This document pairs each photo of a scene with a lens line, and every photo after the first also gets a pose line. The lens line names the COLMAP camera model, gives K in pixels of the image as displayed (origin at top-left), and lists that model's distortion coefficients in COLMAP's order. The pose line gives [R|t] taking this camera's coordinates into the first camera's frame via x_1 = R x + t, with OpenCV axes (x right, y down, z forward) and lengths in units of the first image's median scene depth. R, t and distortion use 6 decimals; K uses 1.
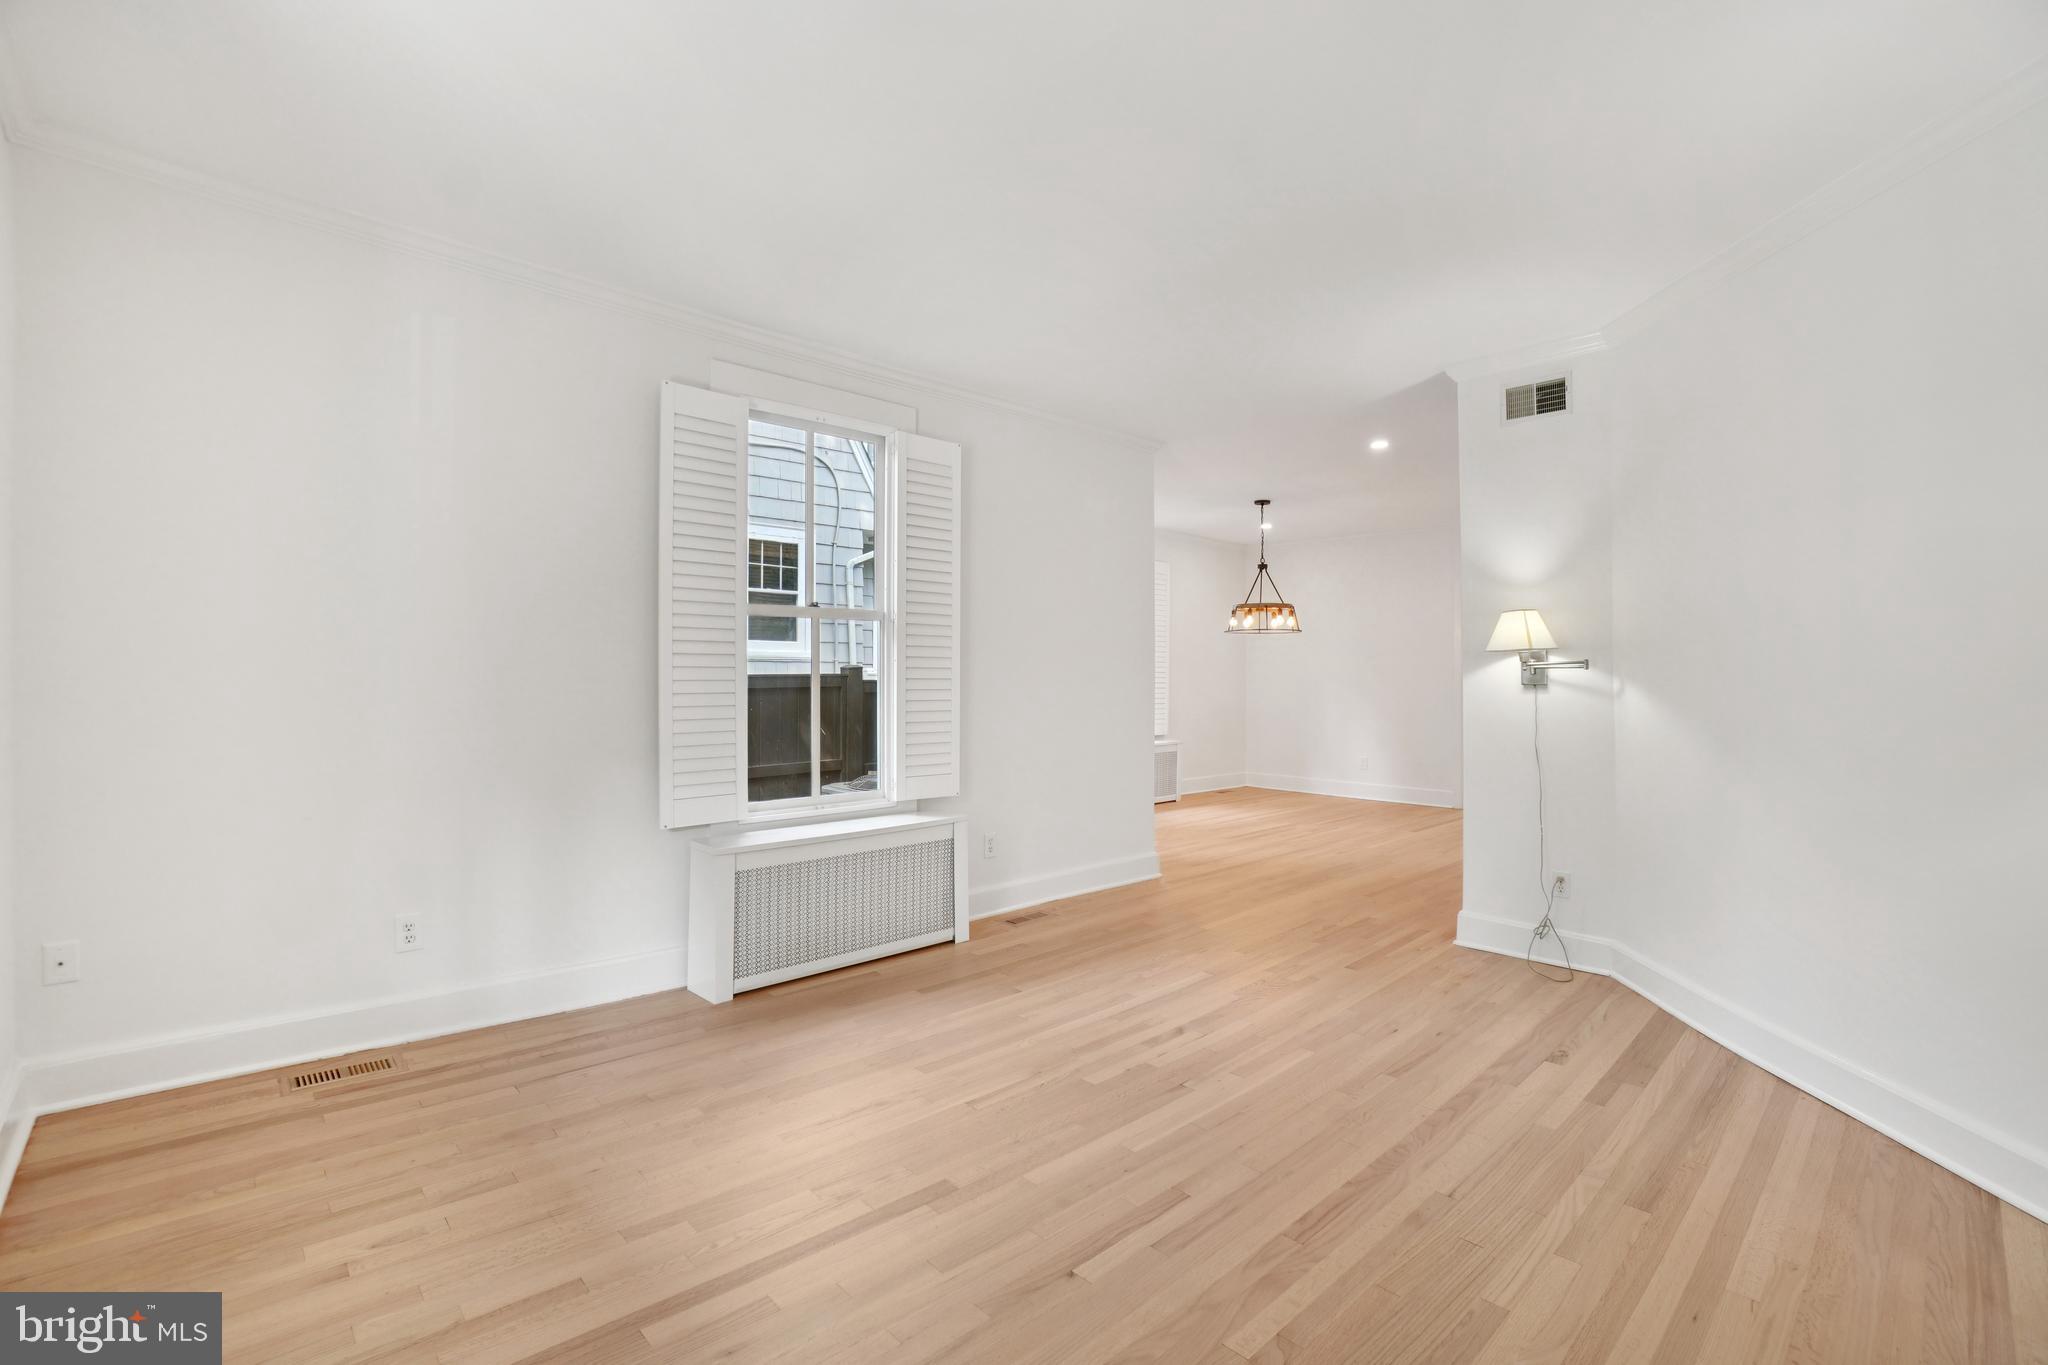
lens RADIAL K [[920.4, 0, 1011.8], [0, 920.4, 689.4], [0, 0, 1]] dist [-0.026827, 0.005826]
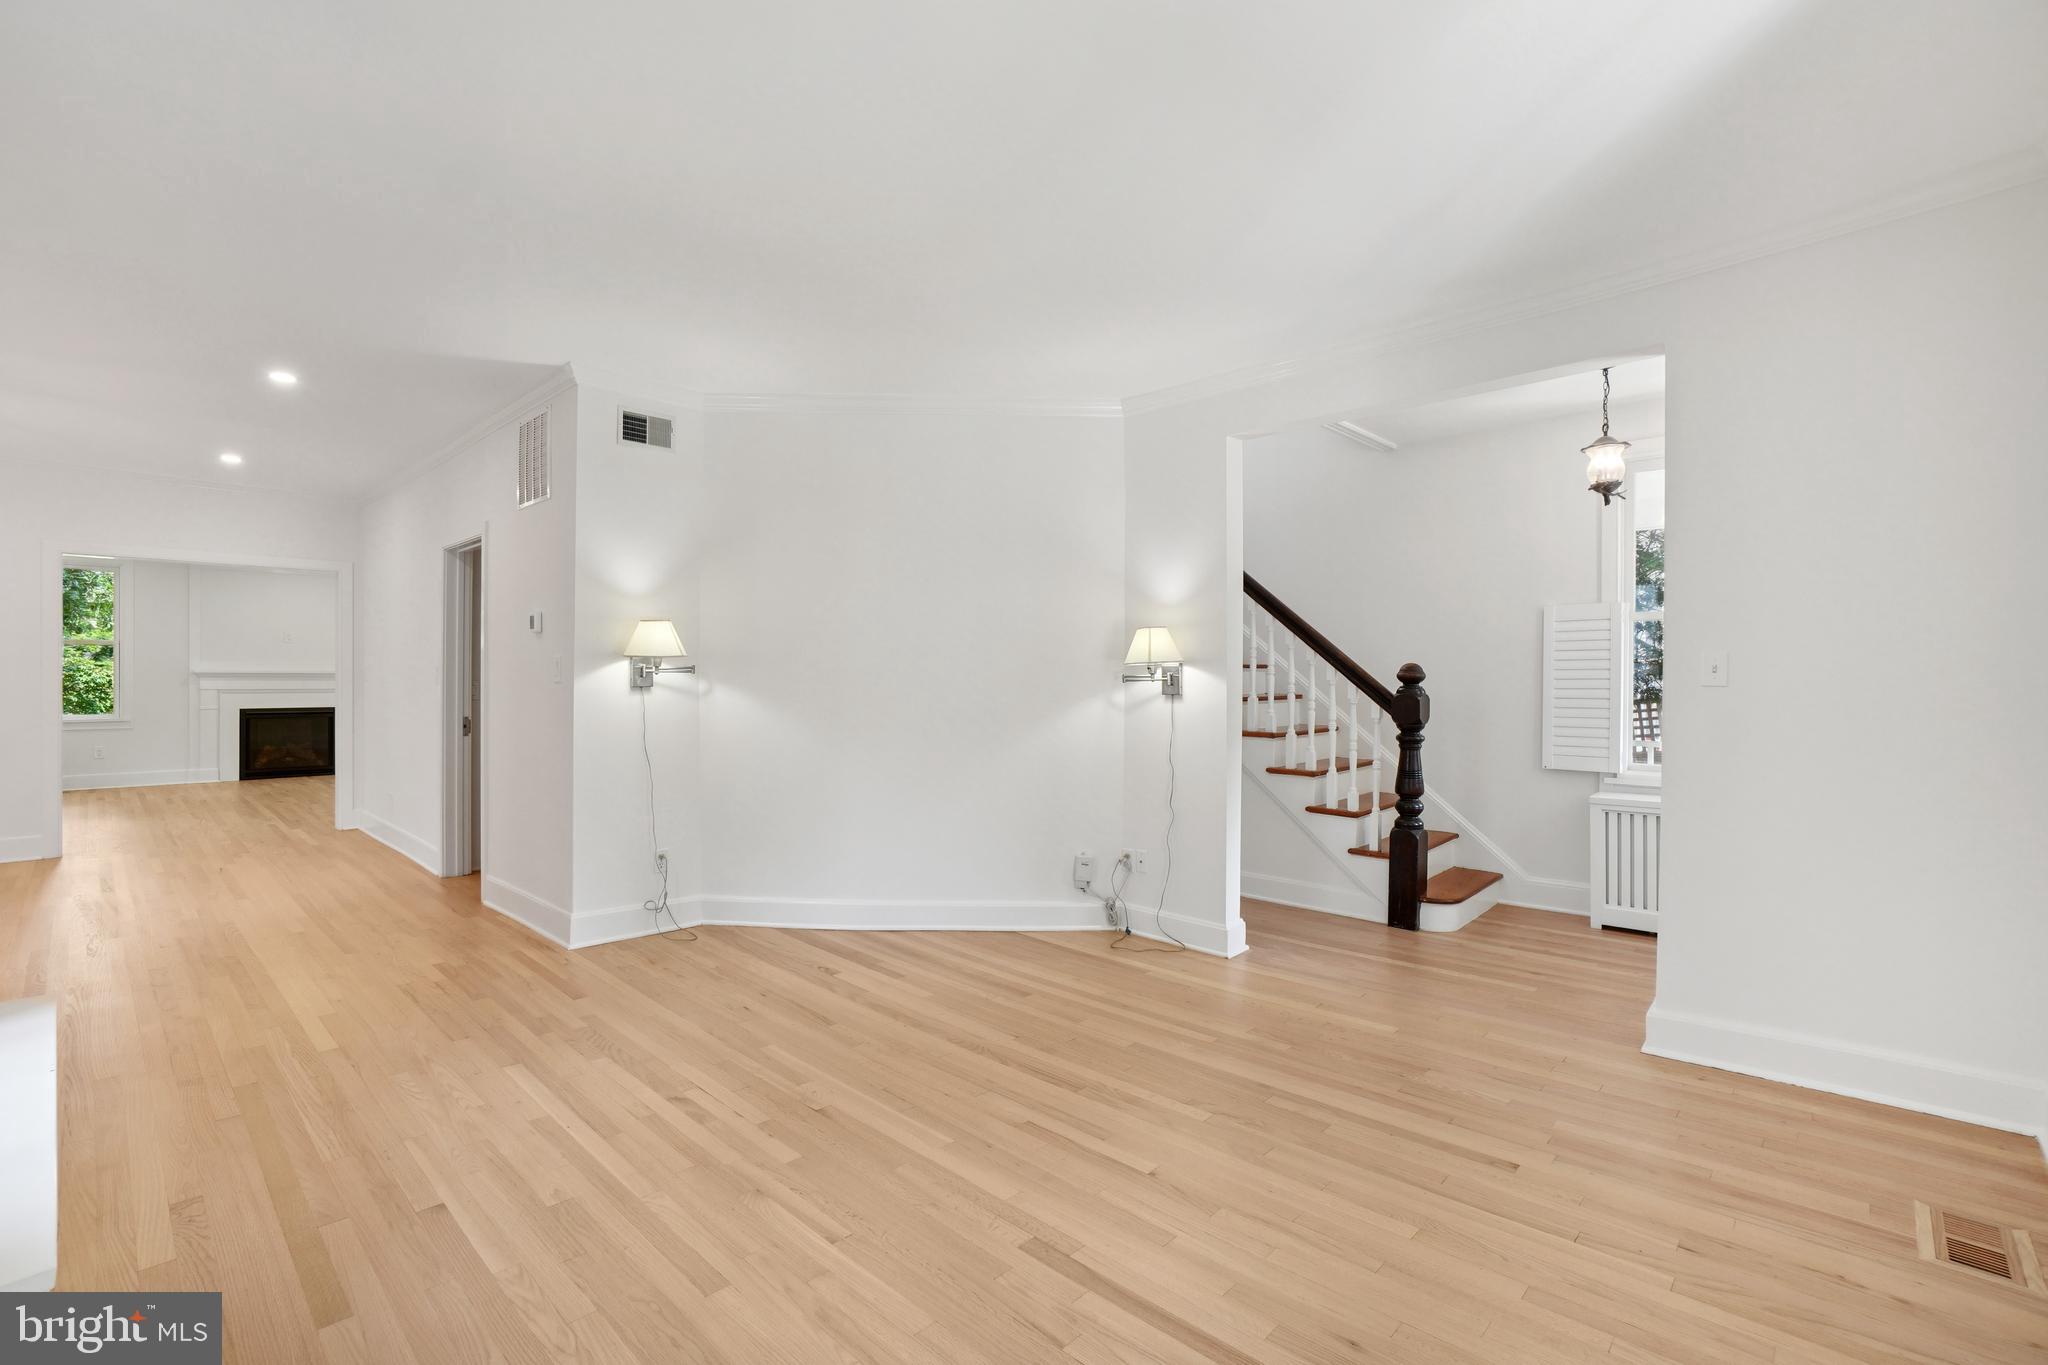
lens RADIAL K [[920.4, 0, 1014.8], [0, 920.4, 681.1], [0, 0, 1]] dist [-0.026827, 0.005826]
pose [[-0.060117, 0.001446, 0.998190, -0.698200], [0.008475, 0.999964, -0.000938, -0.008323], [-0.998155, 0.008403, -0.060127, 0.768420]]
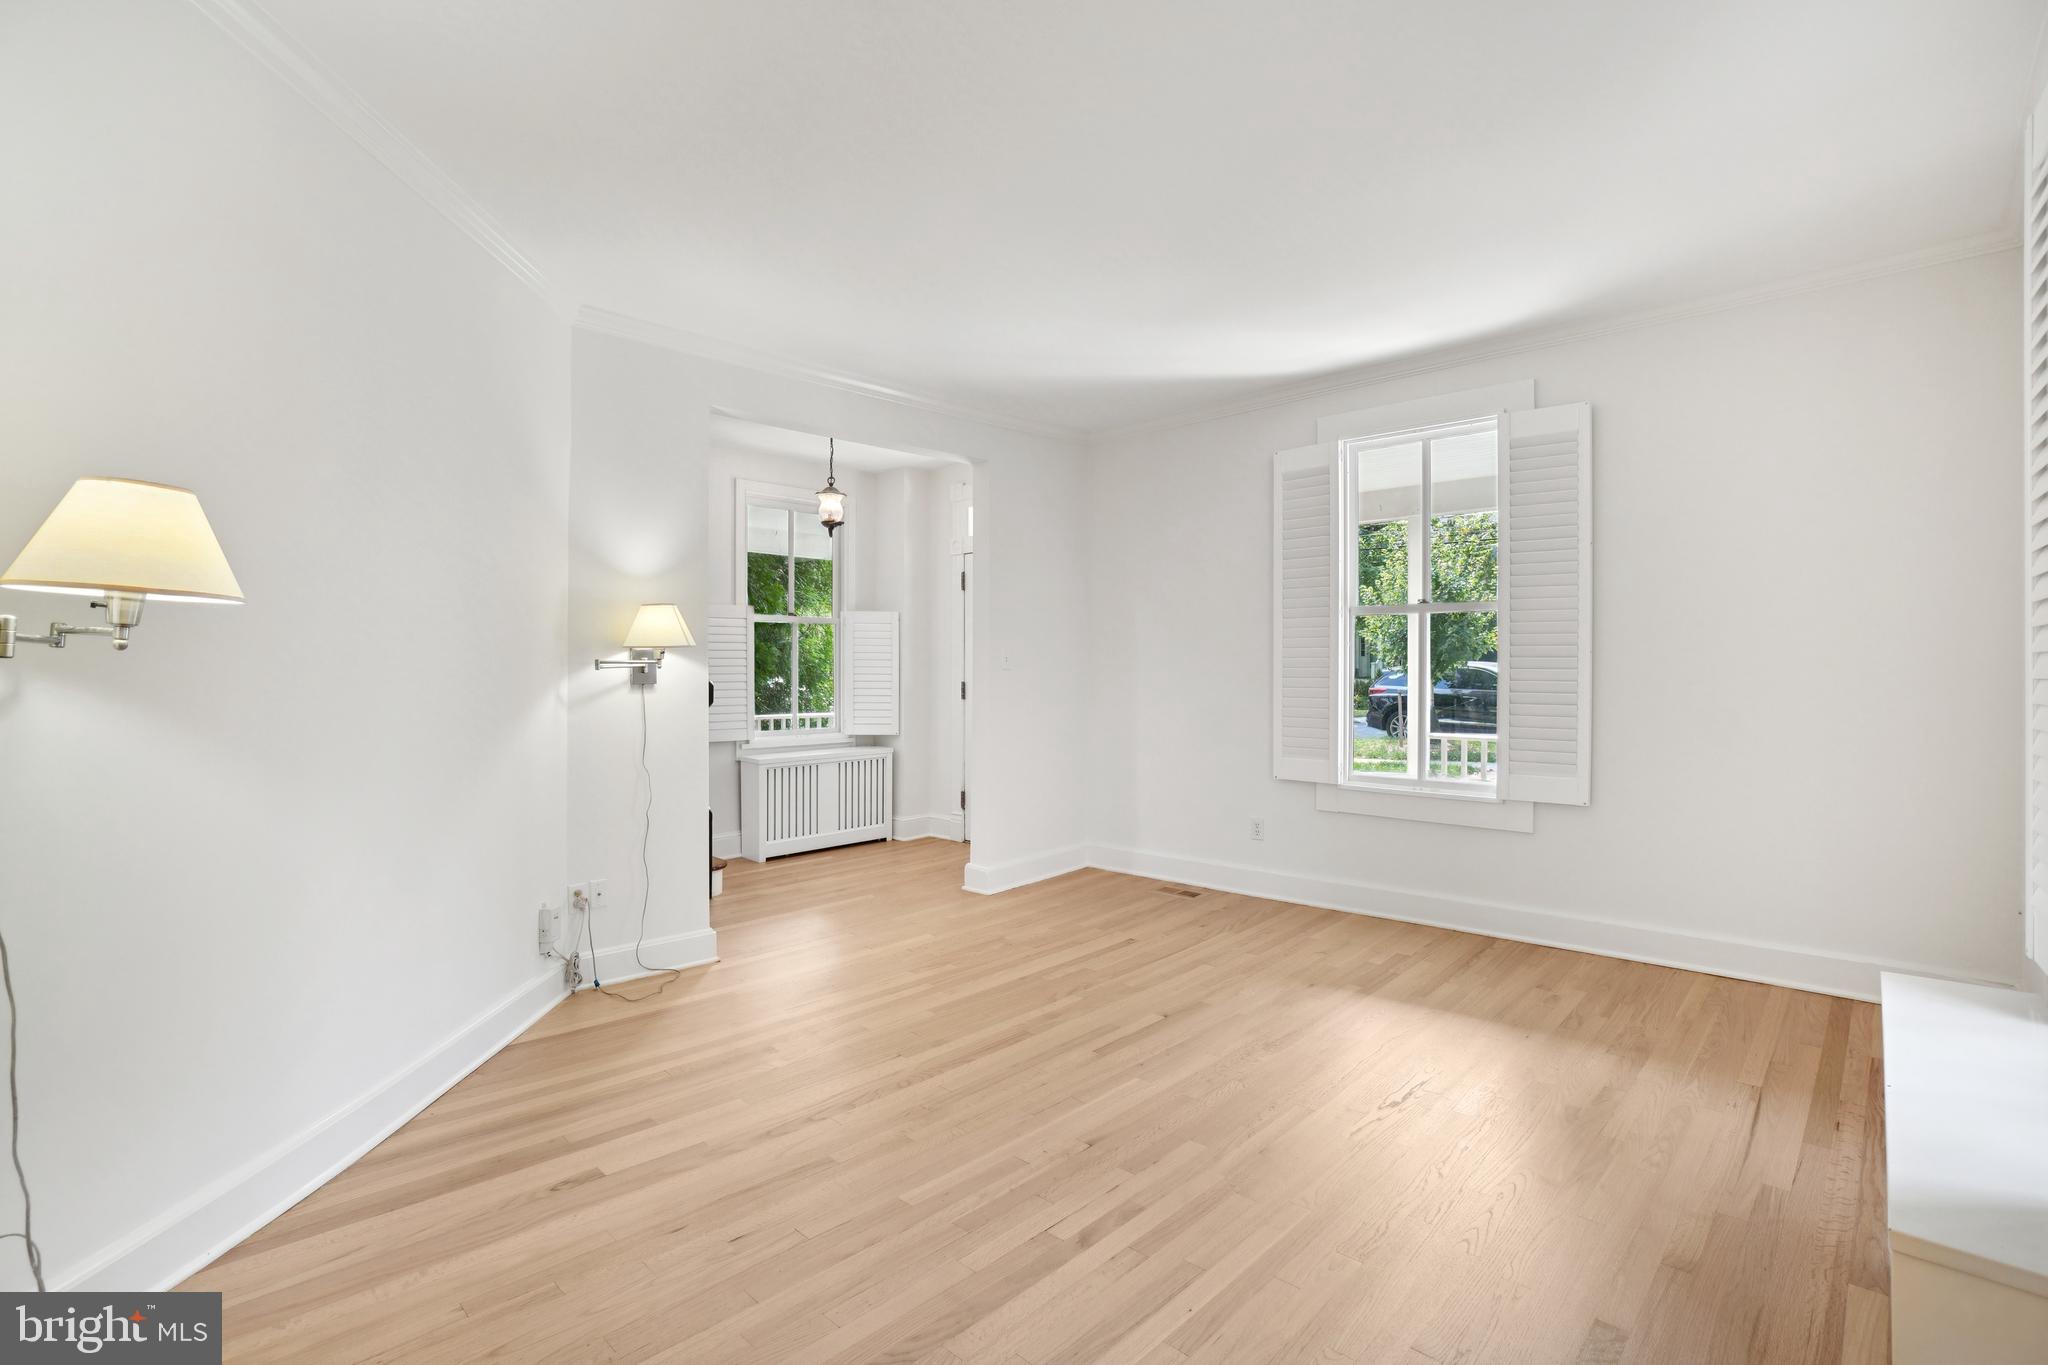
lens RADIAL K [[920.4, 0, 1032.4], [0, 920.4, 679.1], [0, 0, 1]] dist [-0.026827, 0.005826]
pose [[-0.997503, -0.005267, -0.070434, 0.274243], [-0.006350, 0.999865, 0.015164, -0.014836], [0.070344, 0.015573, -0.997401, 1.668612]]
